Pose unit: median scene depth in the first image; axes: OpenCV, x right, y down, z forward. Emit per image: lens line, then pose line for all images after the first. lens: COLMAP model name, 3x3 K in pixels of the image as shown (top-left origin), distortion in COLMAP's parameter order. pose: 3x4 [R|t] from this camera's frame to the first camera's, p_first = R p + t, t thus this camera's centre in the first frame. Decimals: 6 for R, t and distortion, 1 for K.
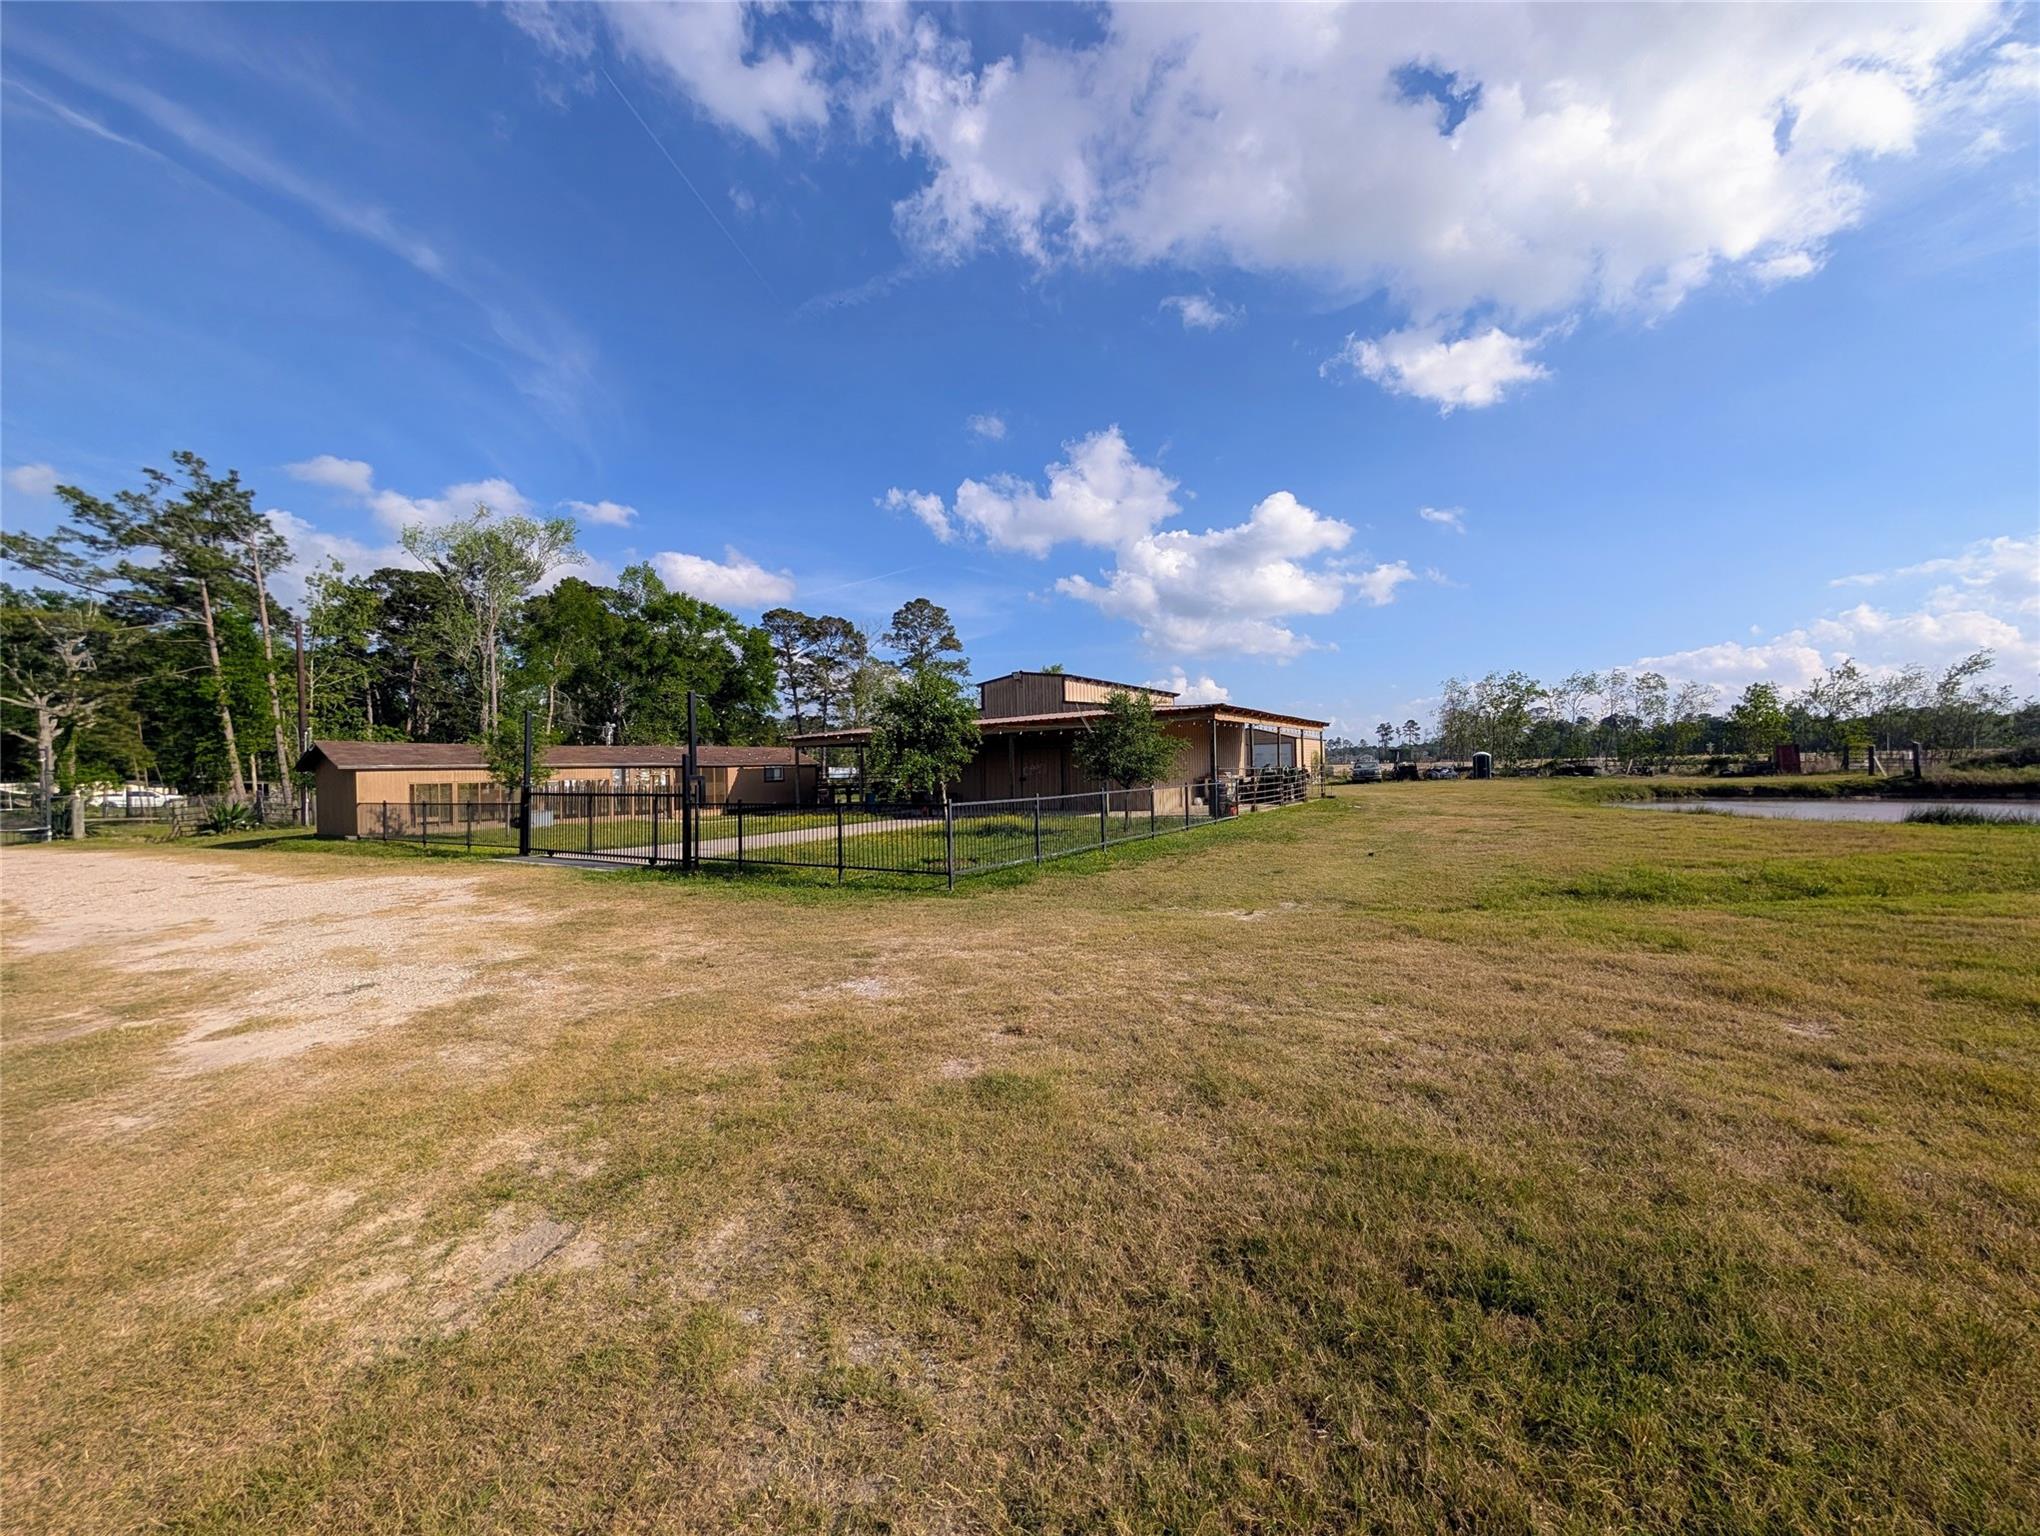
lens RADIAL K [[746.9, 0, 1020.0], [0, 746.9, 768.0], [0, 0, 1]] dist [0.000515, -0.000189]
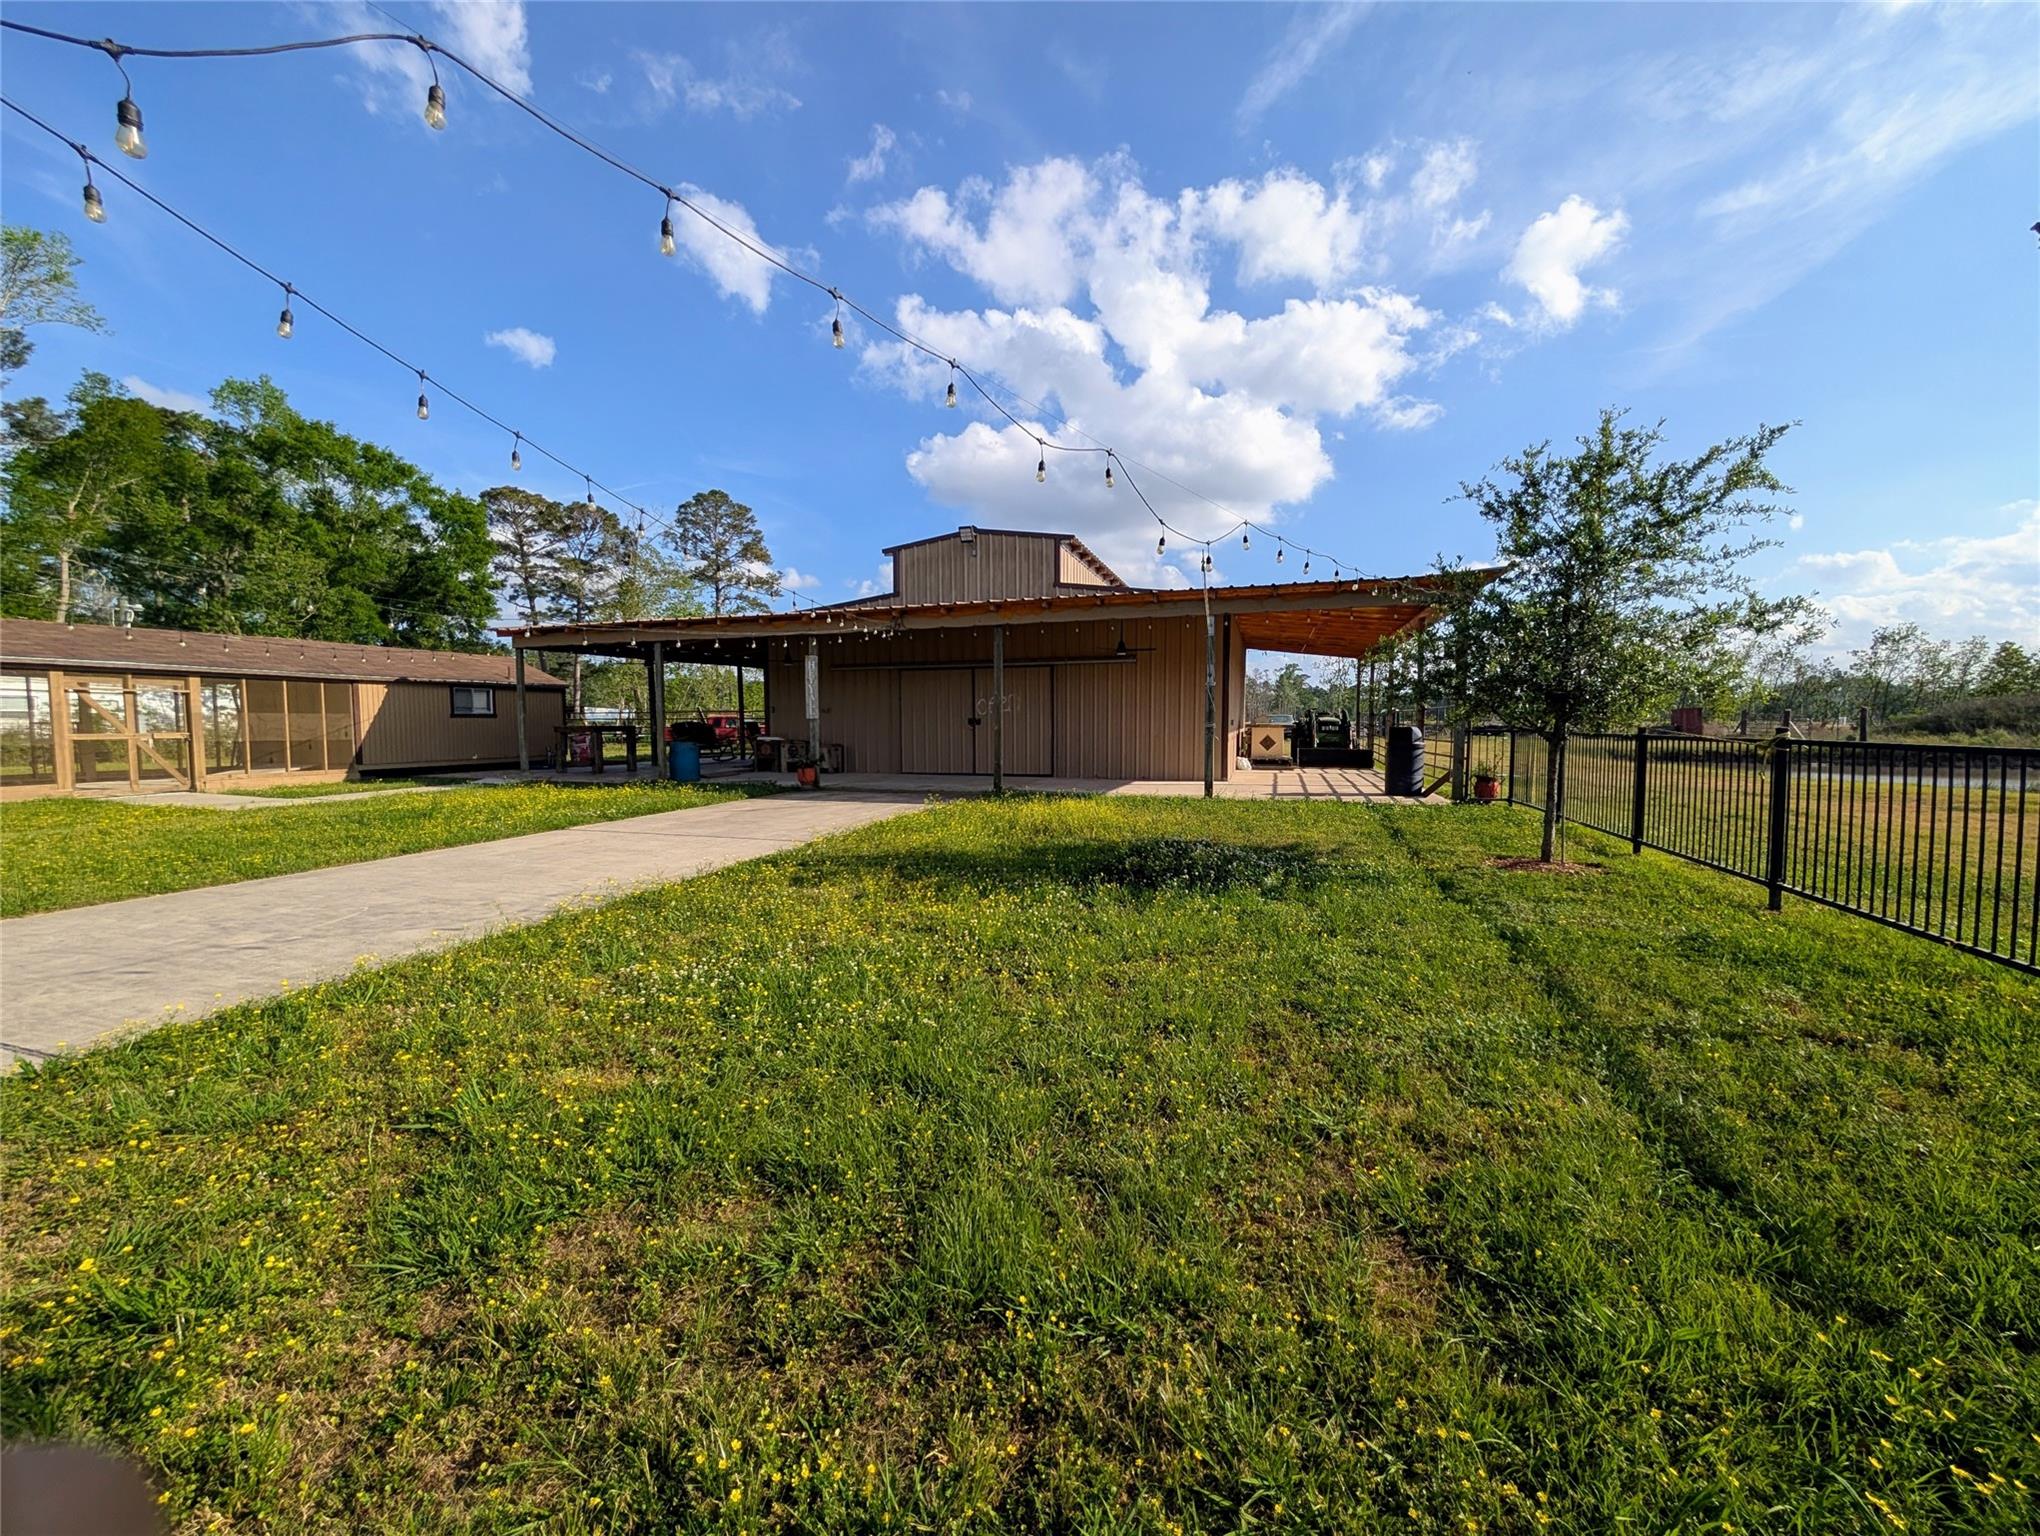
lens RADIAL K [[746.9, 0, 1020.0], [0, 746.9, 768.0], [0, 0, 1]] dist [0.000515, -0.000189]
pose [[0.961244, 0.007664, 0.275591, -0.041065], [-0.025309, 0.997846, 0.060527, 0.005065], [-0.274533, -0.065156, 0.959368, 0.152680]]
